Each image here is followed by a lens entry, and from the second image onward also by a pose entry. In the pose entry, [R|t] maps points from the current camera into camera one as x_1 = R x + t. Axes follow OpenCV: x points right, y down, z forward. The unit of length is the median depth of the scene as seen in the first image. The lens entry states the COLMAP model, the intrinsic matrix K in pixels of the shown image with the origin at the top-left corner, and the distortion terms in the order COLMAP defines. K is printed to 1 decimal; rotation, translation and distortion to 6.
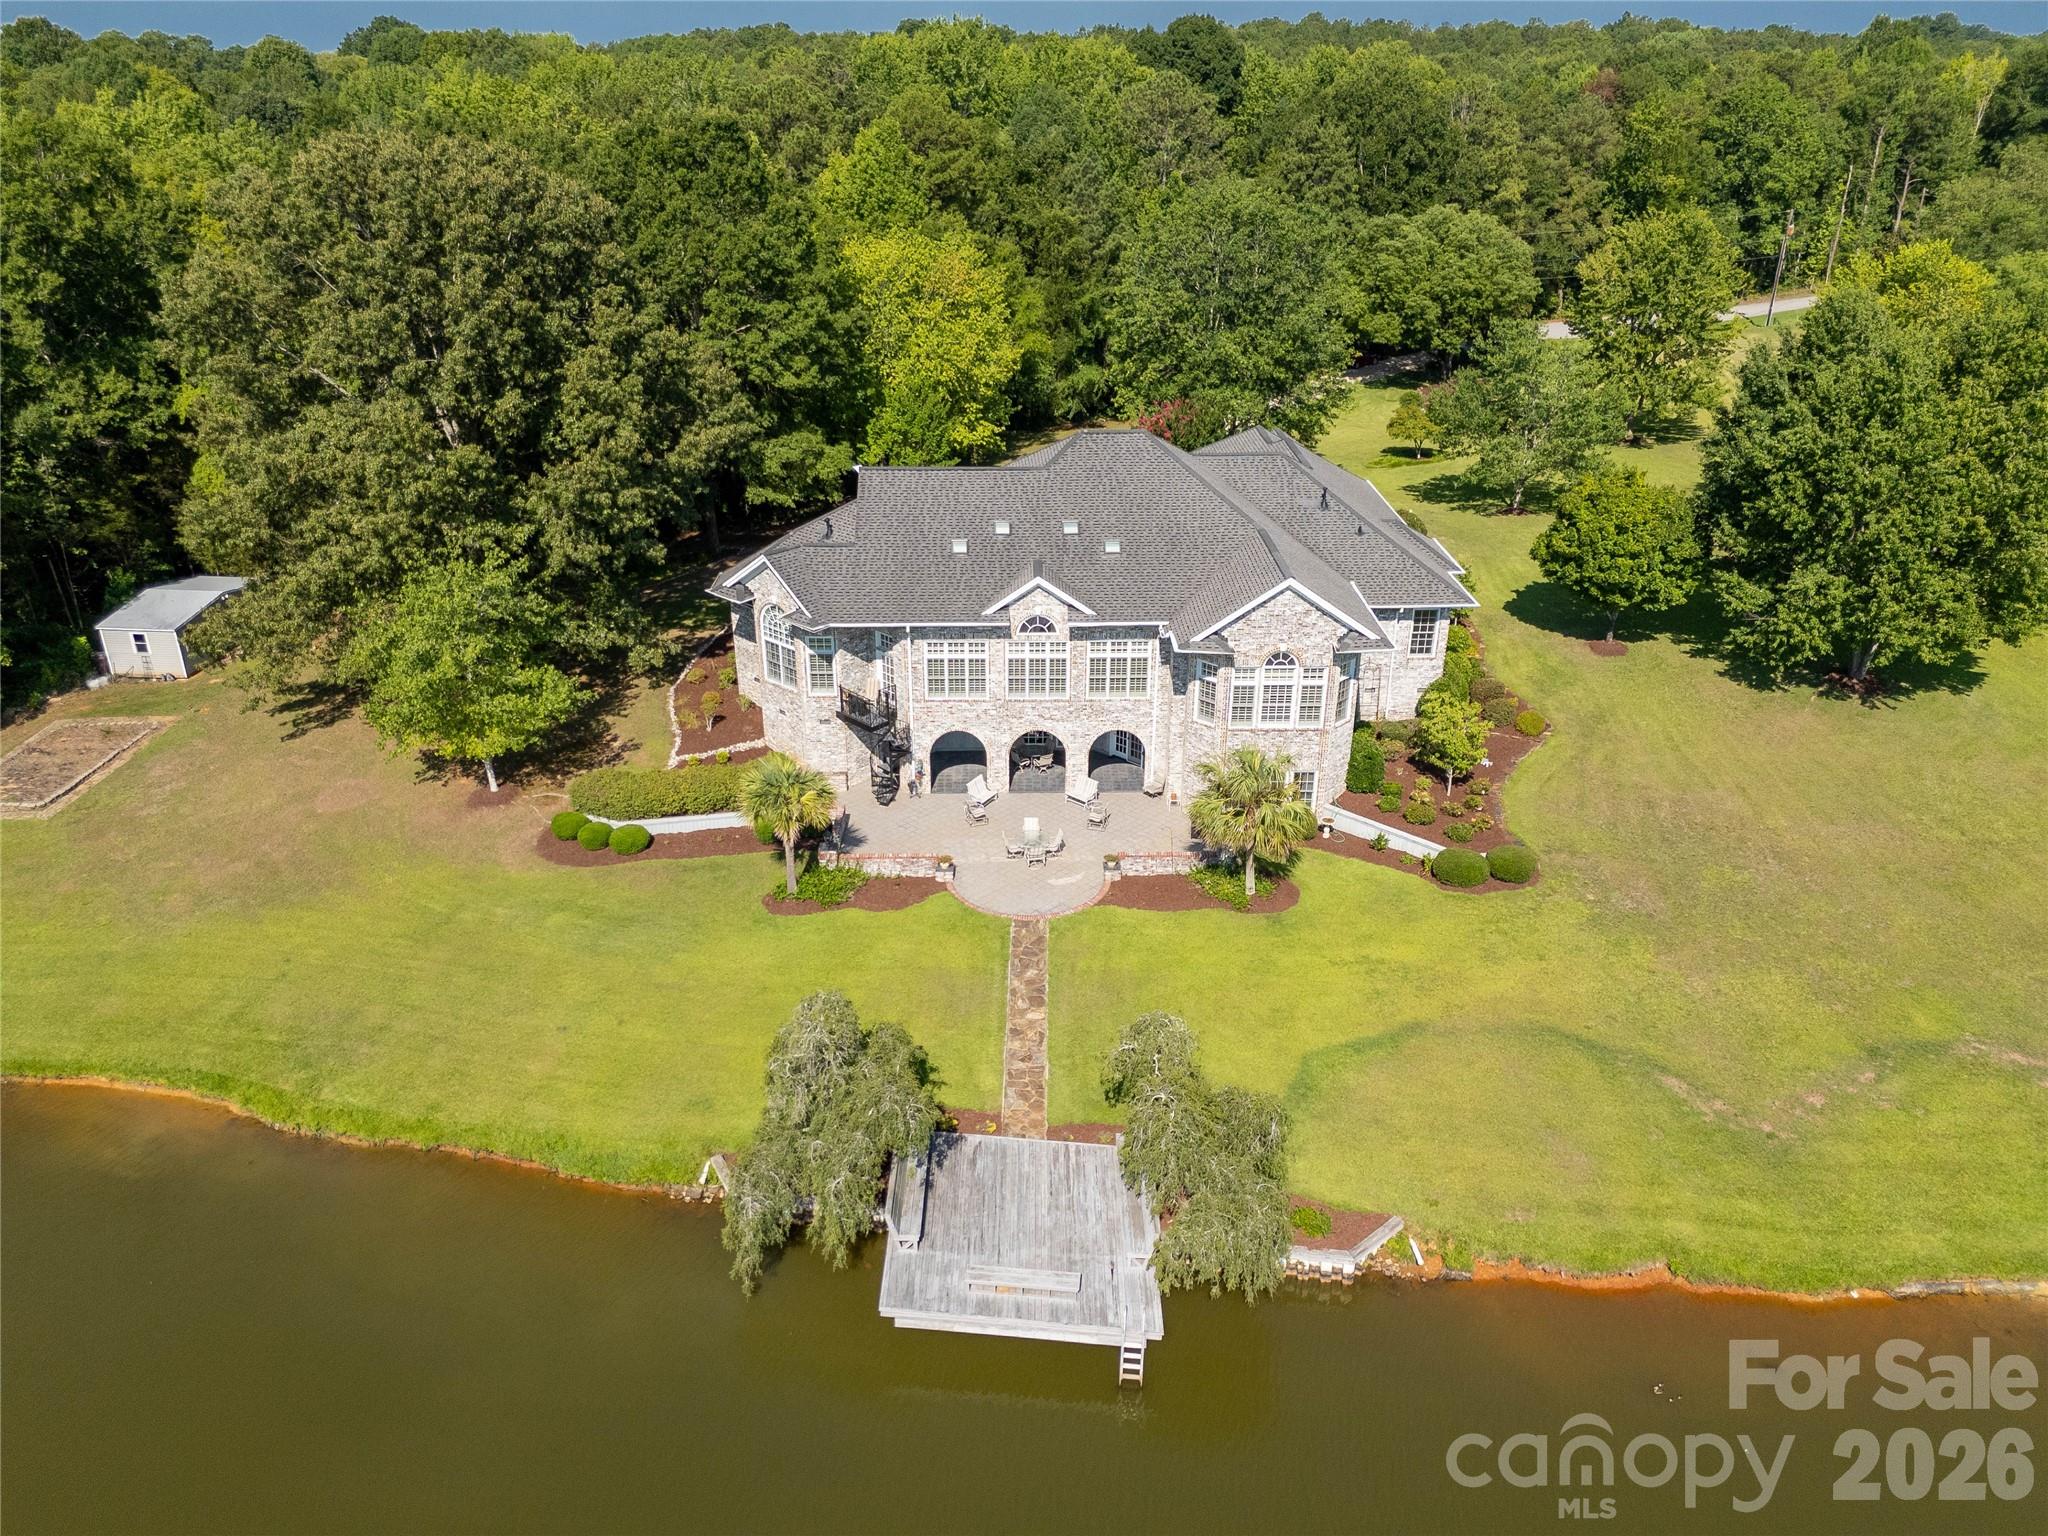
lens RADIAL K [[1517.3, 0, 1024.0], [0, 1517.3, 768.0], [0, 0, 1]] dist [0.066610, -0.048417]
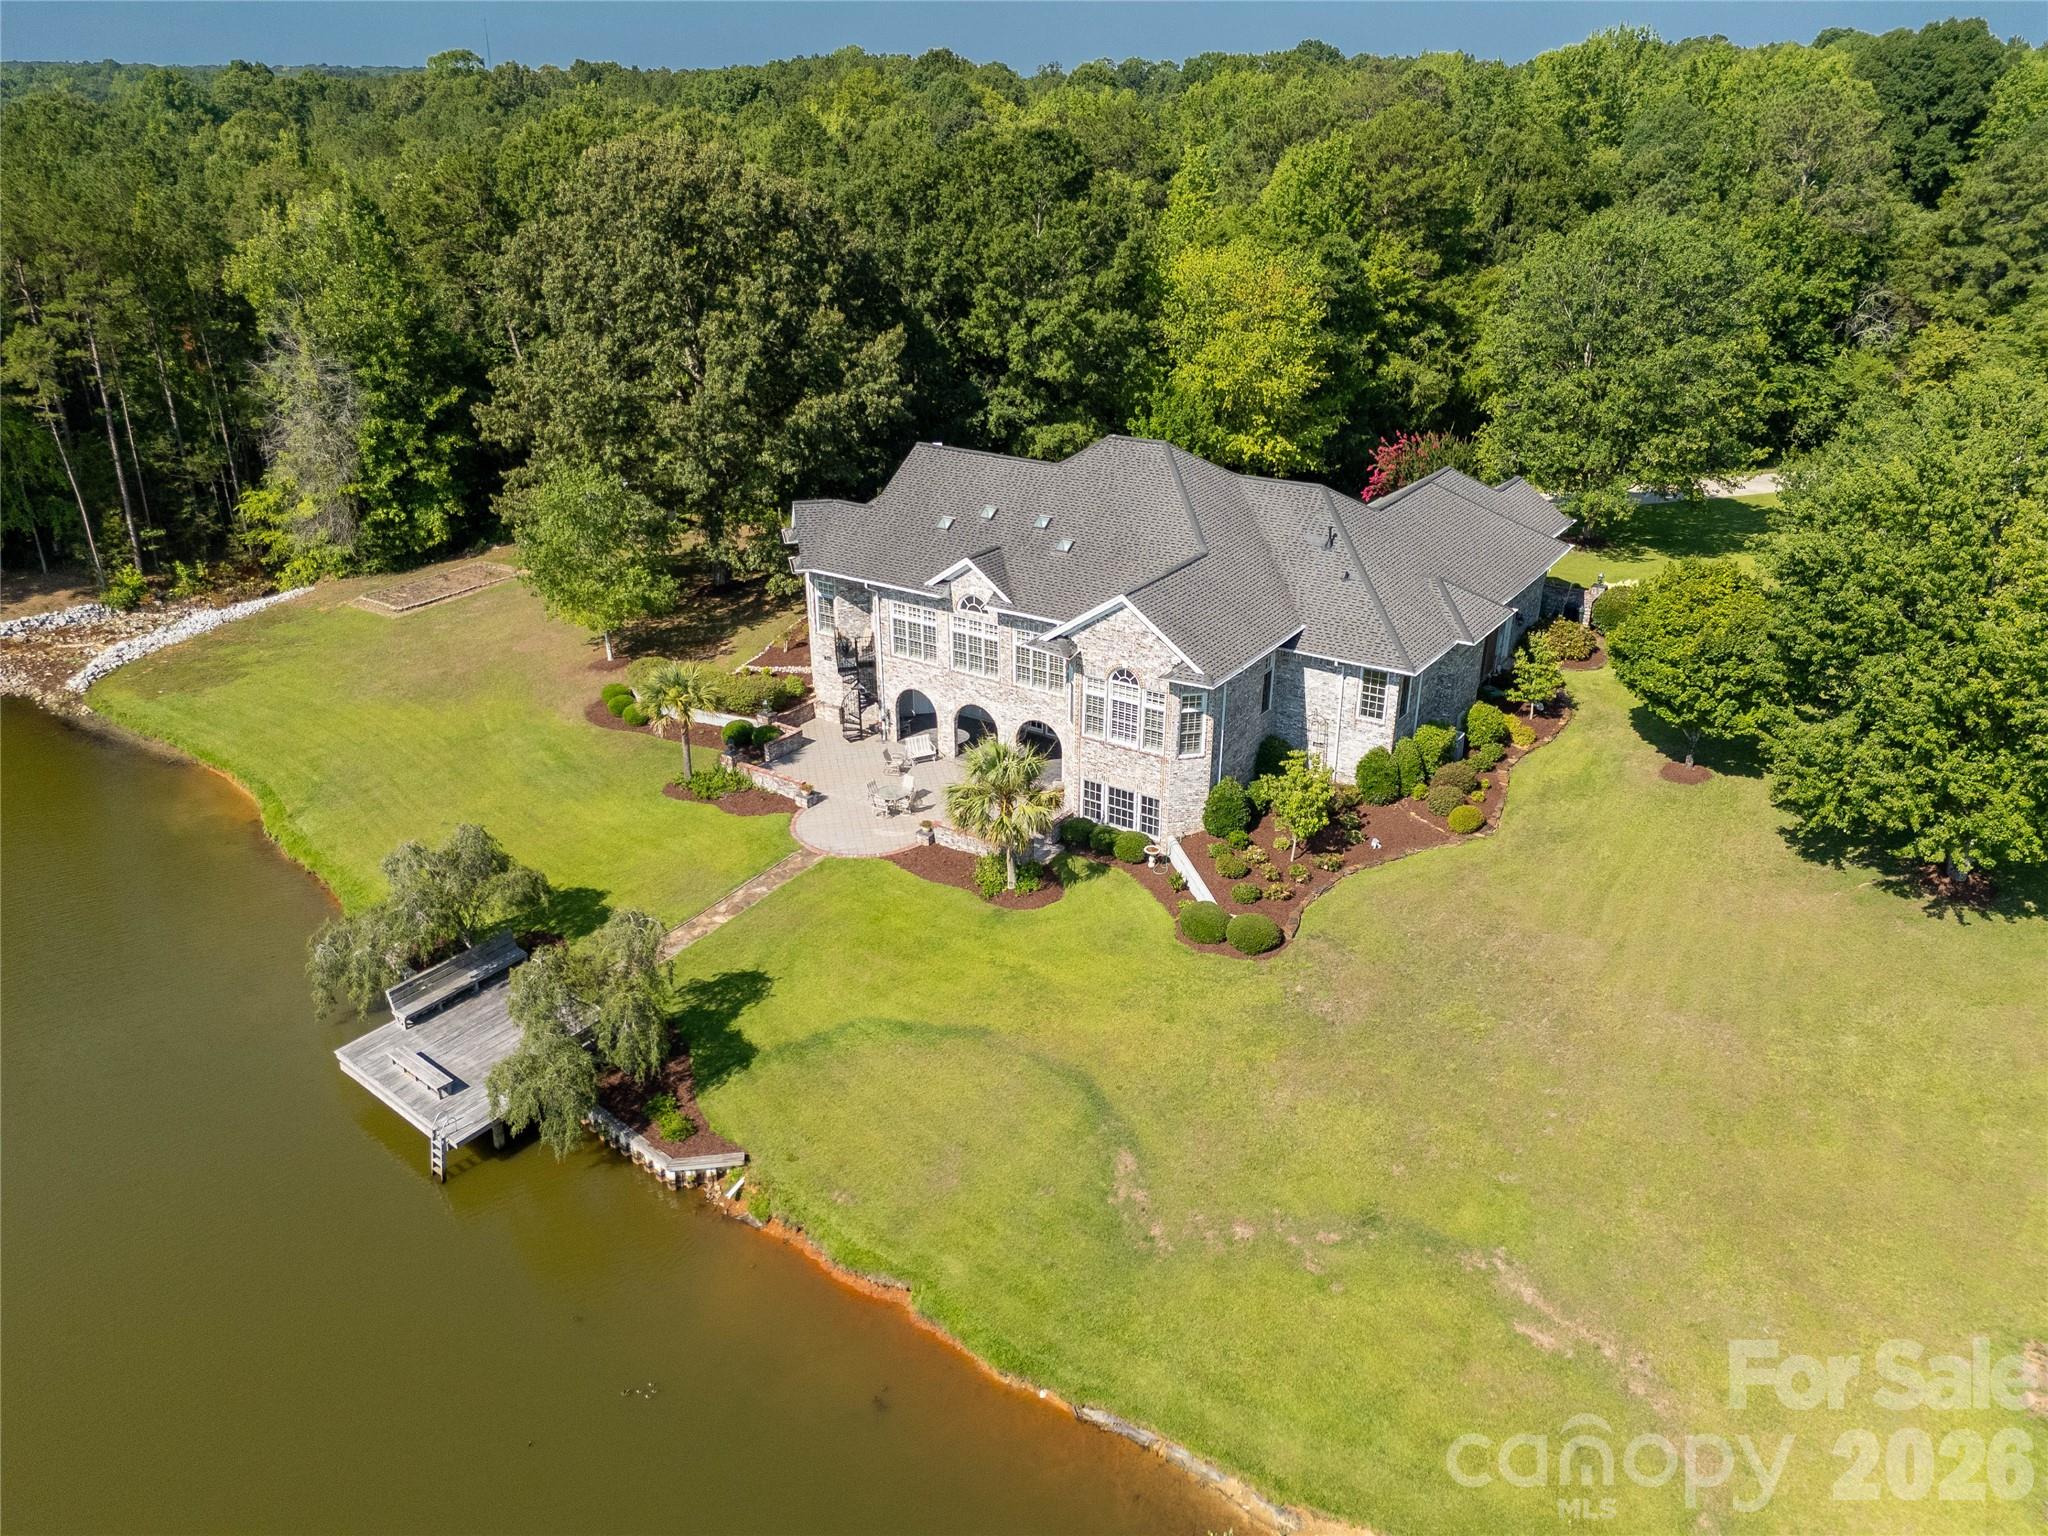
lens RADIAL K [[1517.3, 0, 1024.0], [0, 1517.3, 768.0], [0, 0, 1]] dist [0.066610, -0.048417]
pose [[0.825584, 0.231488, -0.514610, 0.606970], [-0.236463, 0.969969, 0.056967, -0.051457], [0.512343, 0.074655, 0.855530, 0.113395]]
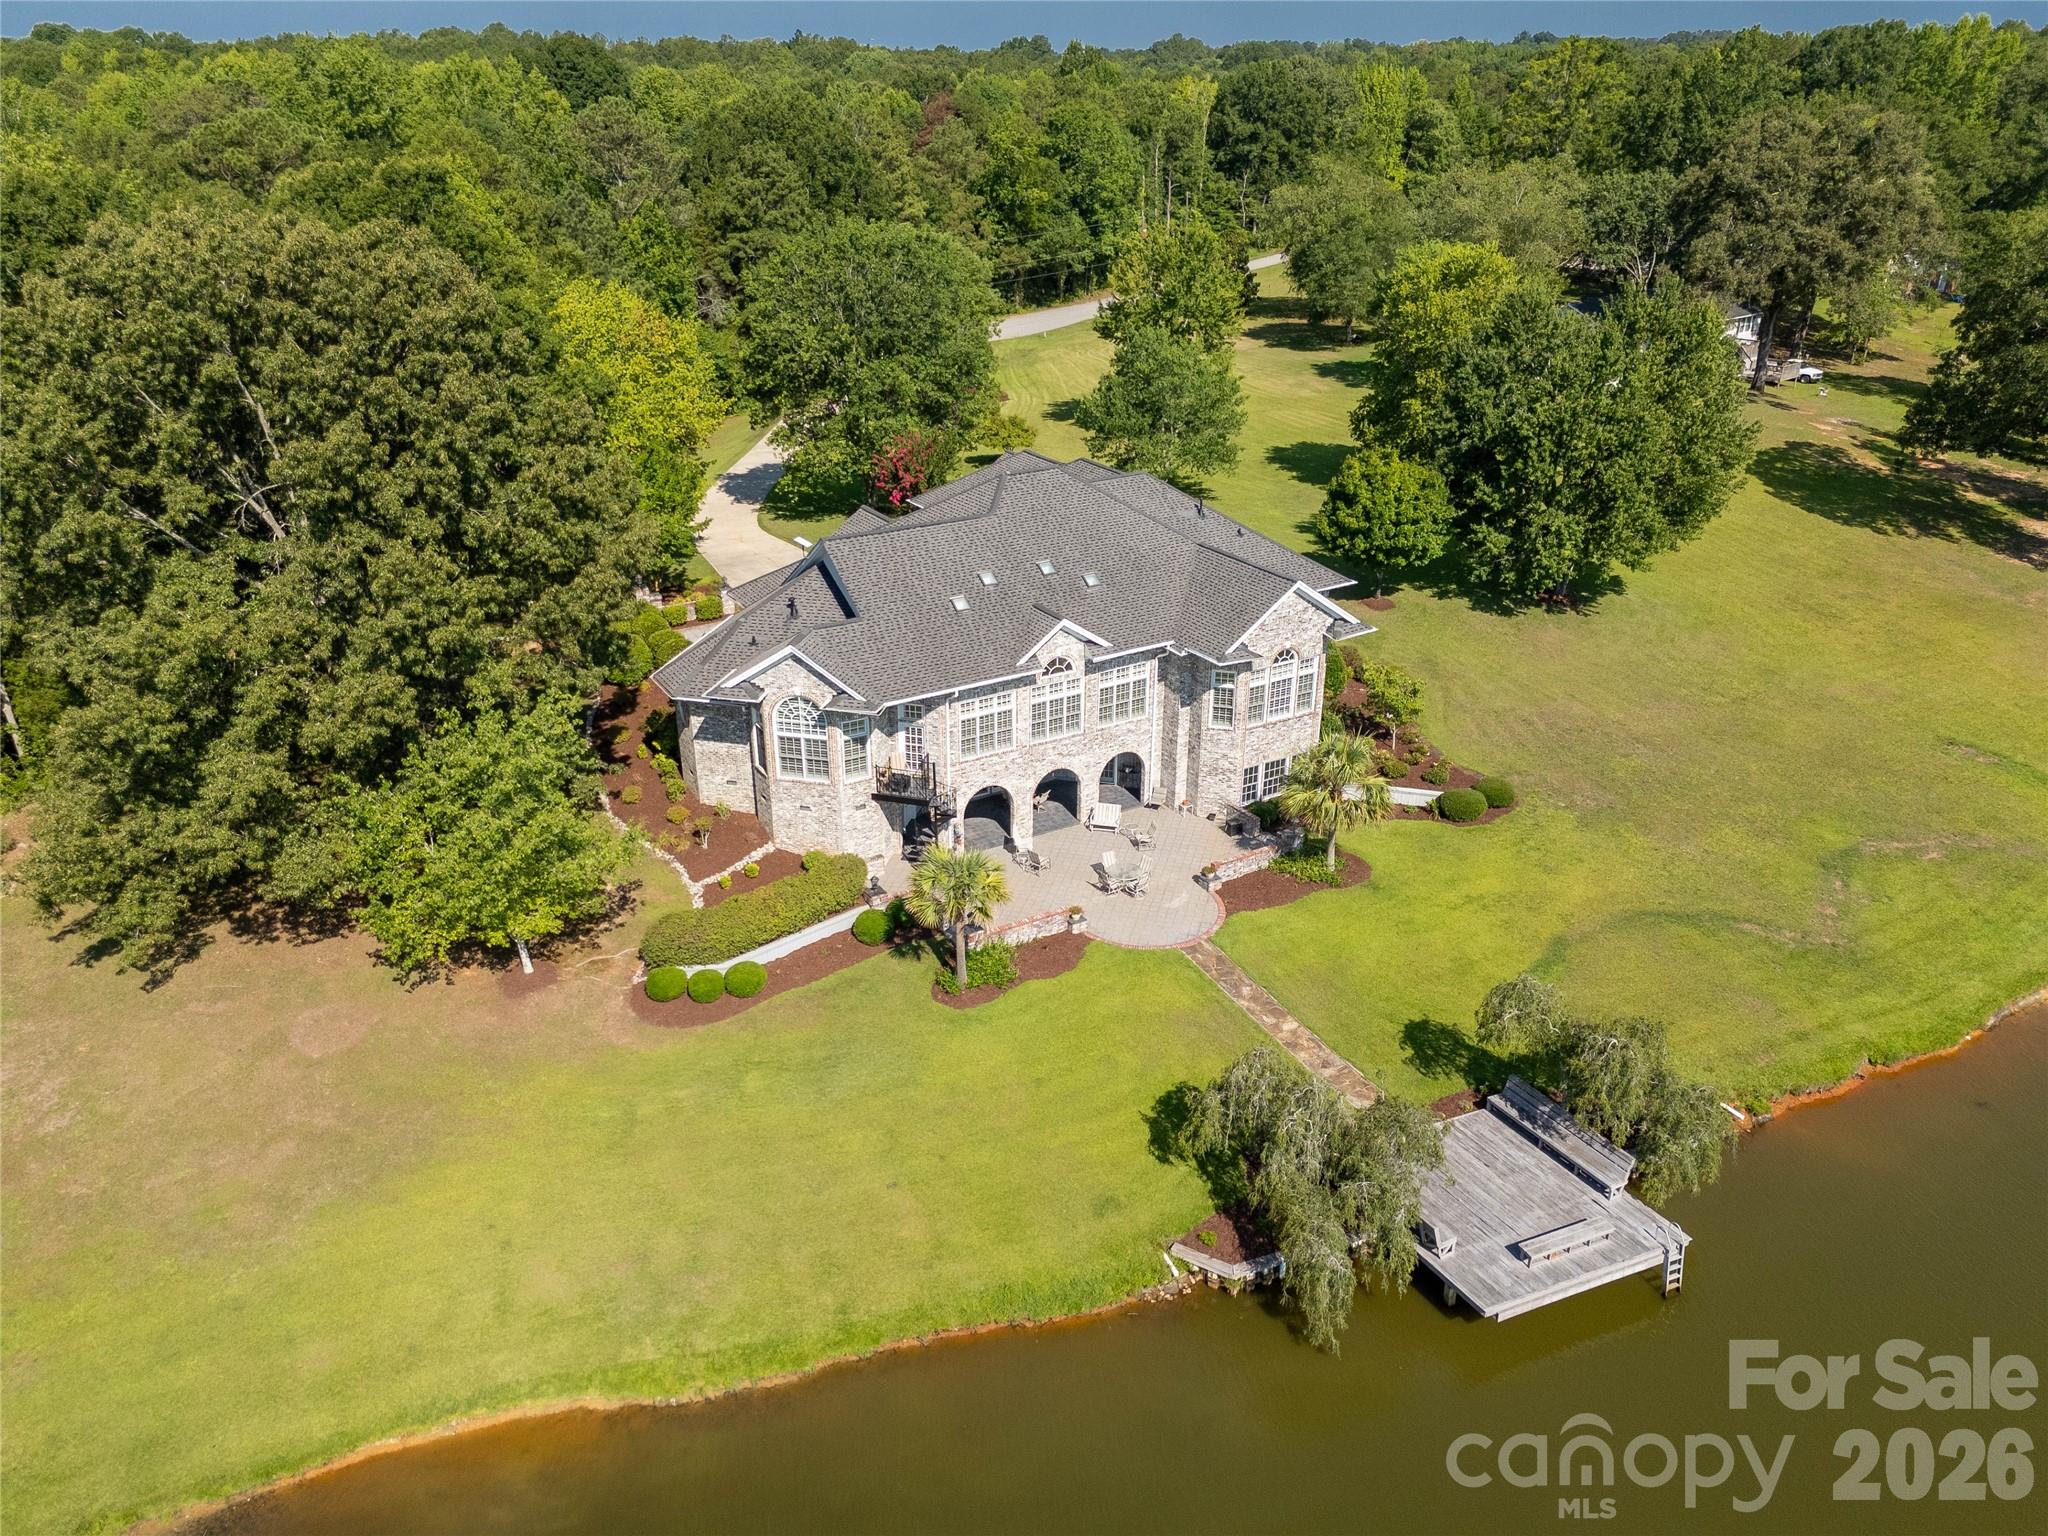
lens RADIAL K [[1517.3, 0, 1024.0], [0, 1517.3, 768.0], [0, 0, 1]] dist [0.066610, -0.048417]
pose [[0.867174, -0.208908, 0.452069, -0.476770], [0.210794, 0.976407, 0.046858, -0.079224], [-0.451192, 0.054659, 0.890751, 0.111548]]
